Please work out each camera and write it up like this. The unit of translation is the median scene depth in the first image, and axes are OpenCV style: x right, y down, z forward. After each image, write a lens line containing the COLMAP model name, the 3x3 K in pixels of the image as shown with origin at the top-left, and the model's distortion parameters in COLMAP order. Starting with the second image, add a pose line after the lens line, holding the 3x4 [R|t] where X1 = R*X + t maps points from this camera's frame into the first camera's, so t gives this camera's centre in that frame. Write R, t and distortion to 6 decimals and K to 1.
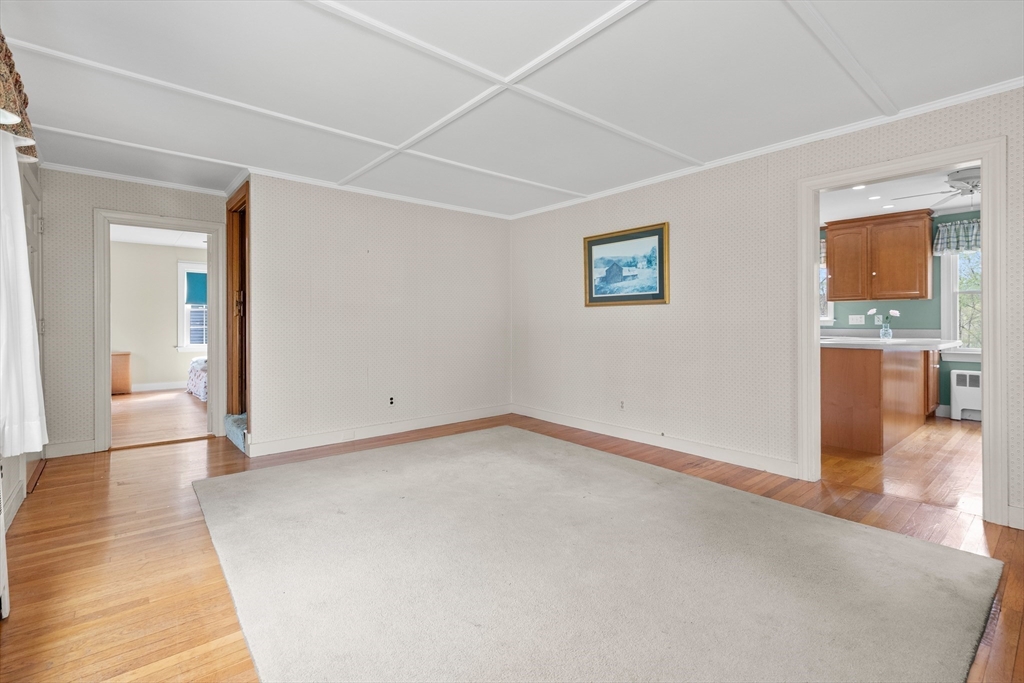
lens RADIAL K [[470.8, 0, 515.6], [0, 470.8, 326.0], [0, 0, 1]] dist [-0.000461, -0.000087]
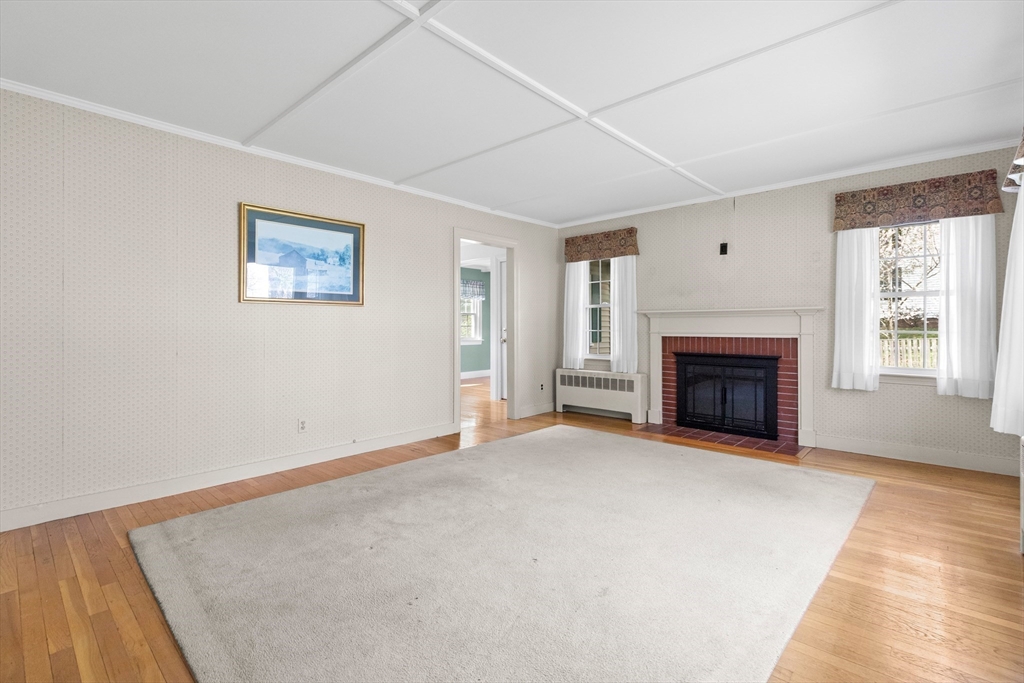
lens RADIAL K [[470.8, 0, 515.6], [0, 470.8, 326.0], [0, 0, 1]] dist [-0.000461, -0.000087]
pose [[-0.125006, 0.001614, 0.992155, -0.680659], [0.005929, 0.999982, -0.000880, -0.002584], [-0.992138, 0.005773, -0.125014, 0.784254]]
